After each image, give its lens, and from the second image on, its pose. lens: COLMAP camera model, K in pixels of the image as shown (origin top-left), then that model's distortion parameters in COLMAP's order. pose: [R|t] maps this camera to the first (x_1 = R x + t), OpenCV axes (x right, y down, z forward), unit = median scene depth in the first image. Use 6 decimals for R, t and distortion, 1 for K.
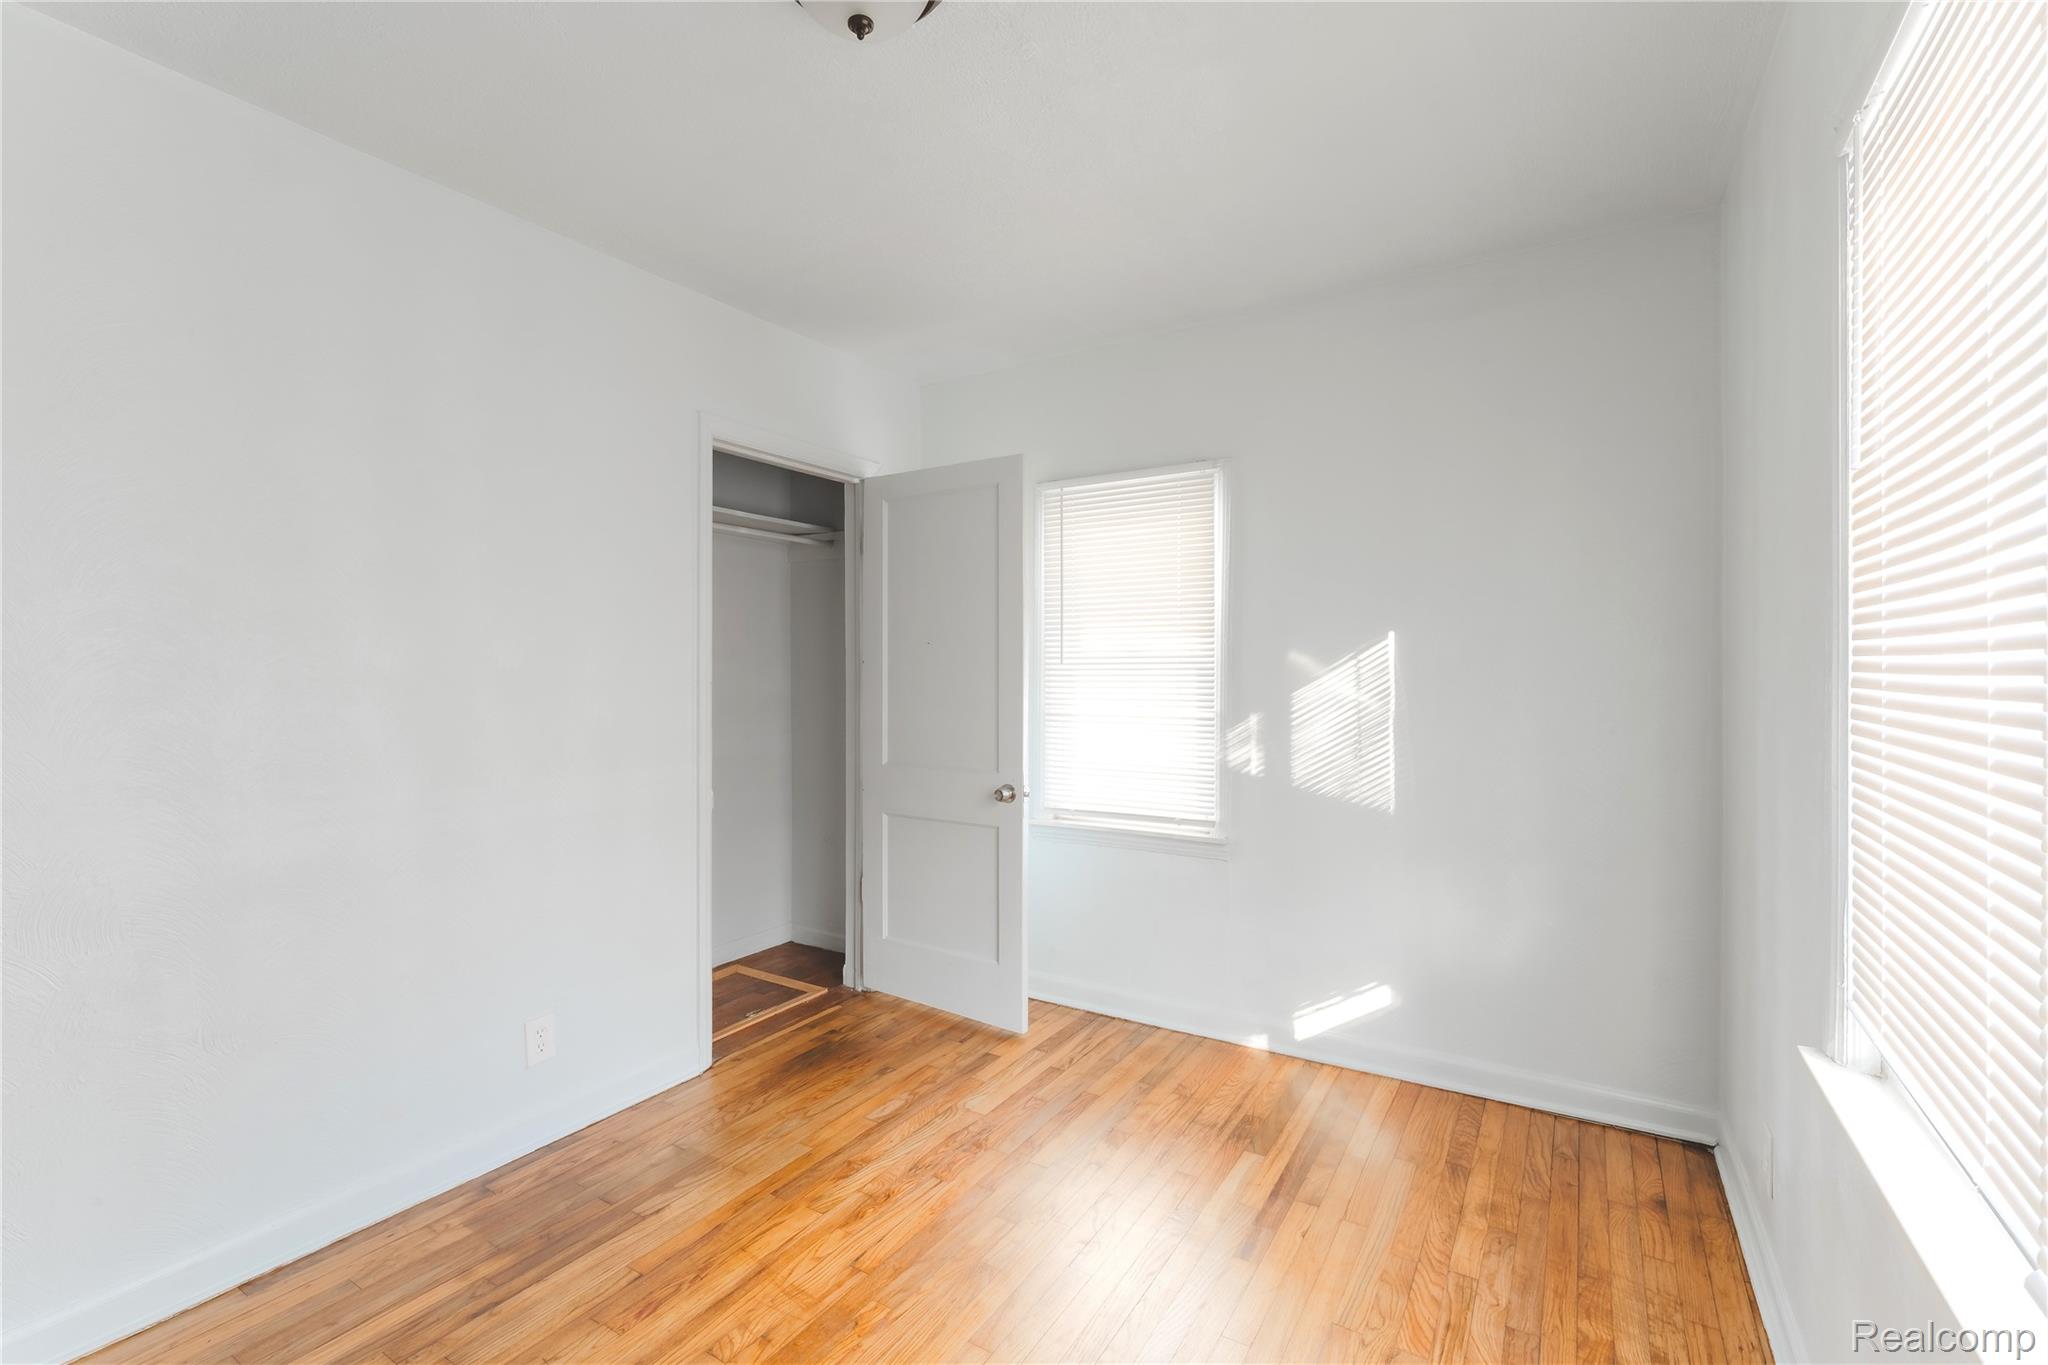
lens RADIAL K [[915.9, 0, 1024.0], [0, 915.9, 682.5], [0, 0, 1]] dist [0.000550, -0.000394]
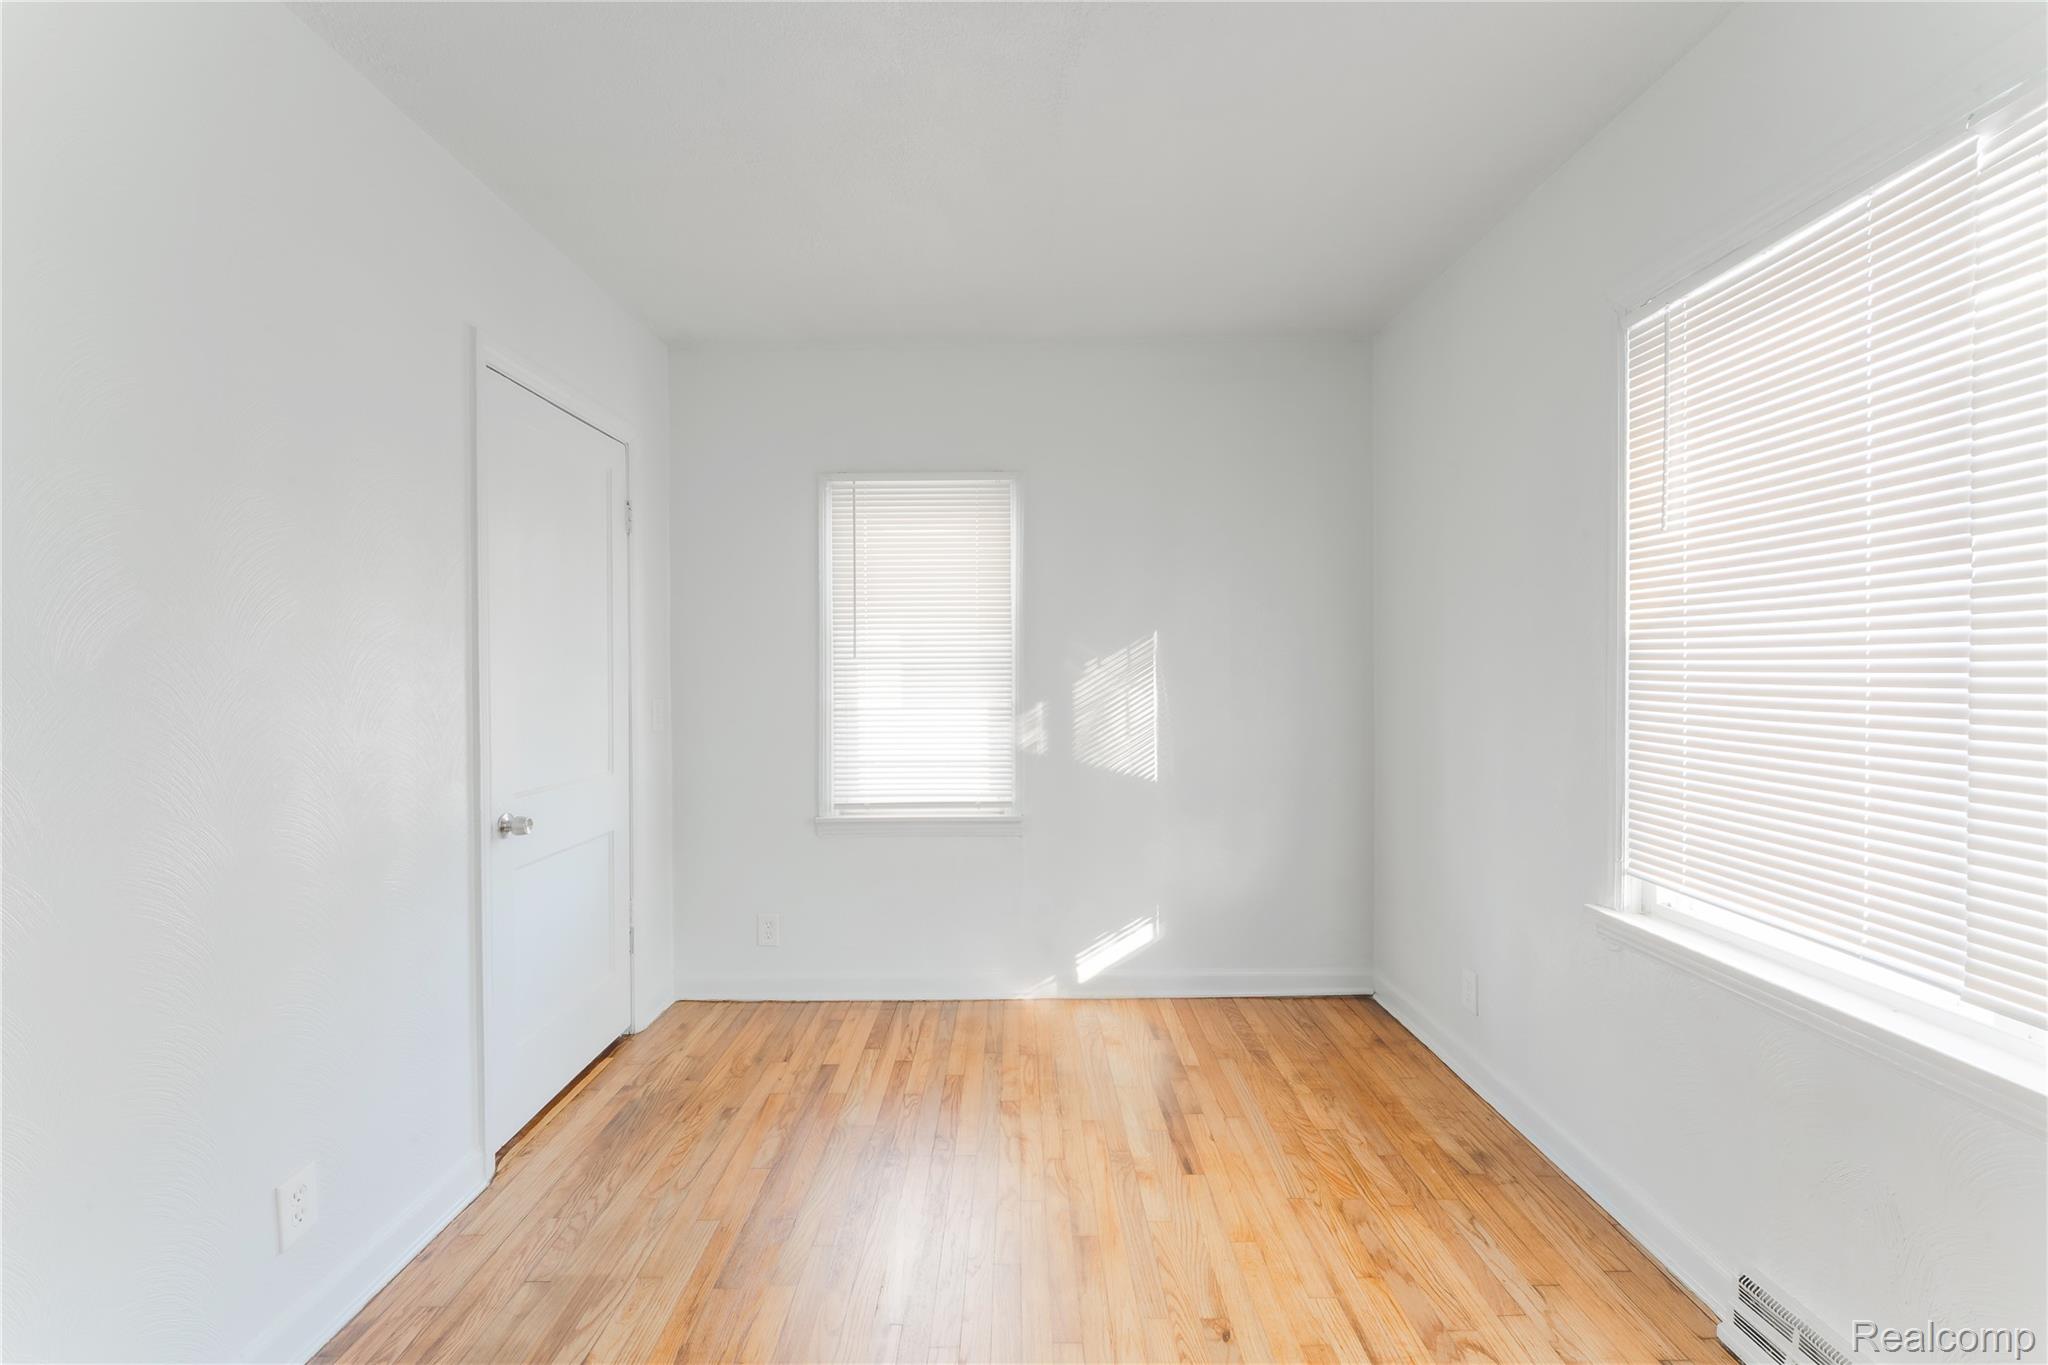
lens RADIAL K [[838.3, 0, 1024.0], [0, 838.3, 682.5], [0, 0, 1]] dist [0.000120, 0.000110]
pose [[0.844779, -0.014376, 0.534922, -0.357846], [0.012284, 0.999897, 0.007473, 0.002050], [-0.534974, 0.000258, 0.844868, 0.163875]]
